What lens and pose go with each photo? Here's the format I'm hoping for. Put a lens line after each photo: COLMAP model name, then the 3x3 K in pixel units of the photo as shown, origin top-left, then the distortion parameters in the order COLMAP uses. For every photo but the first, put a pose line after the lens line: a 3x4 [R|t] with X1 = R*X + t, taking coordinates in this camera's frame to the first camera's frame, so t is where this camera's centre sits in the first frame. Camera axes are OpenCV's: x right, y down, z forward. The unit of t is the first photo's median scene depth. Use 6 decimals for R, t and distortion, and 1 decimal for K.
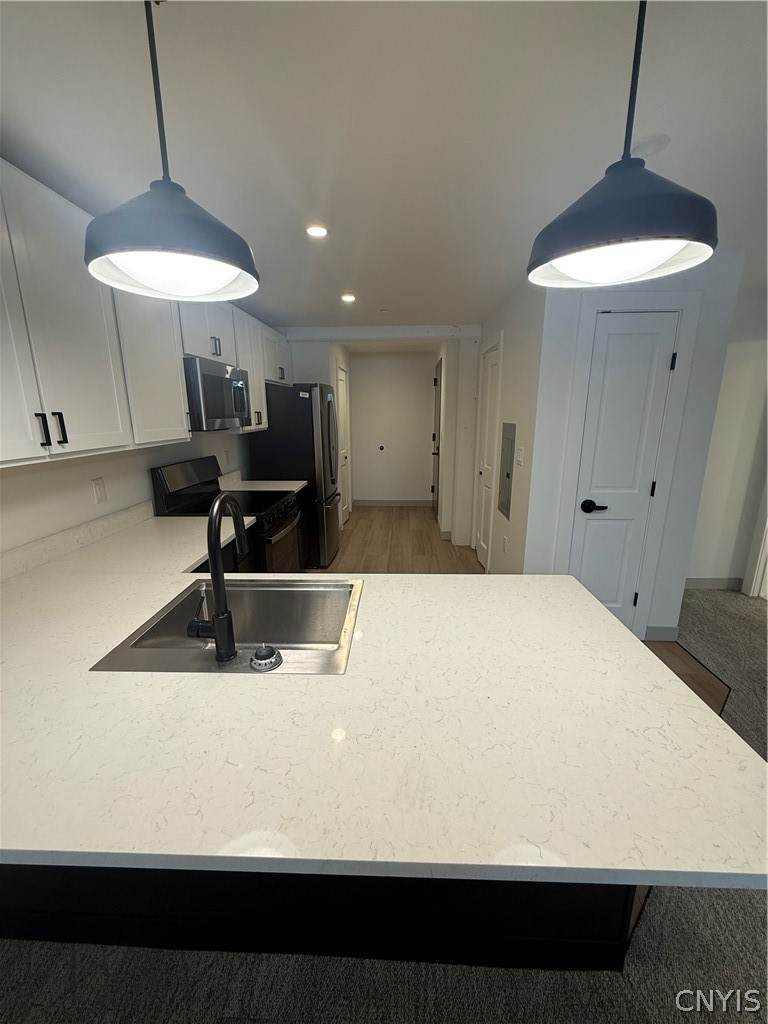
lens RADIAL K [[406.6, 0, 384.7], [0, 406.6, 511.2], [0, 0, 1]] dist [0.005353, 0.000055]
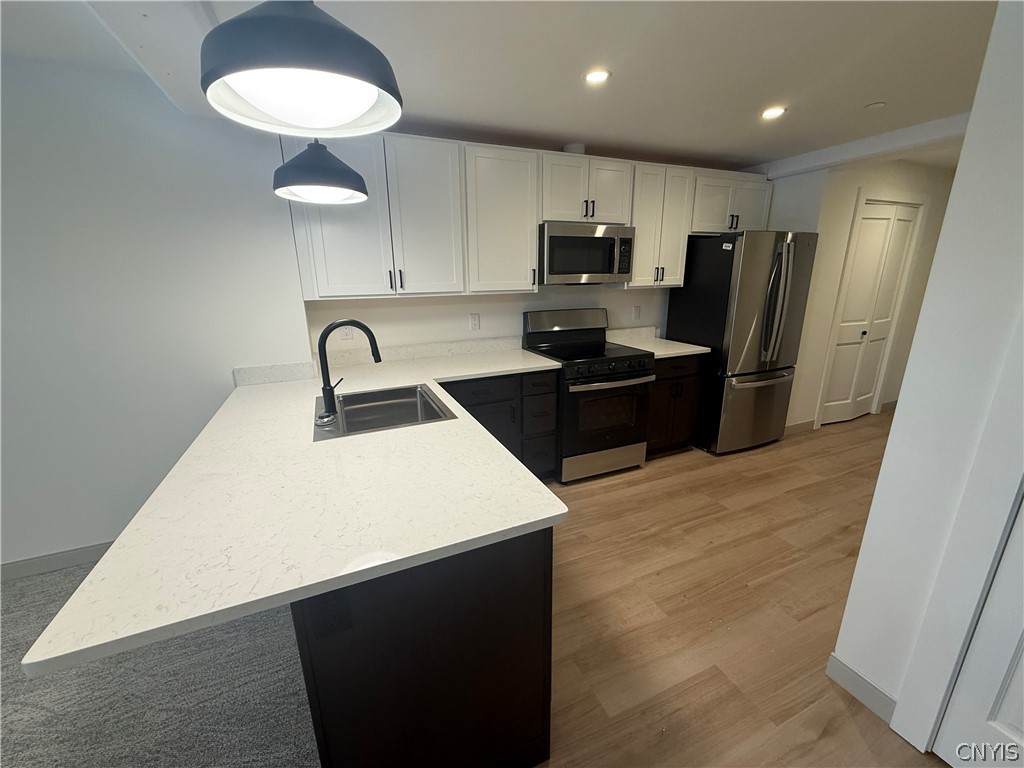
lens RADIAL K [[406.6, 0, 510.2], [0, 406.6, 383.4], [0, 0, 1]] dist [0.005353, 0.000055]
pose [[0.432665, 0.237667, -0.869664, 0.630381], [-0.204828, 0.965315, 0.161904, -0.089397], [0.877979, 0.108081, 0.466339, 0.381003]]
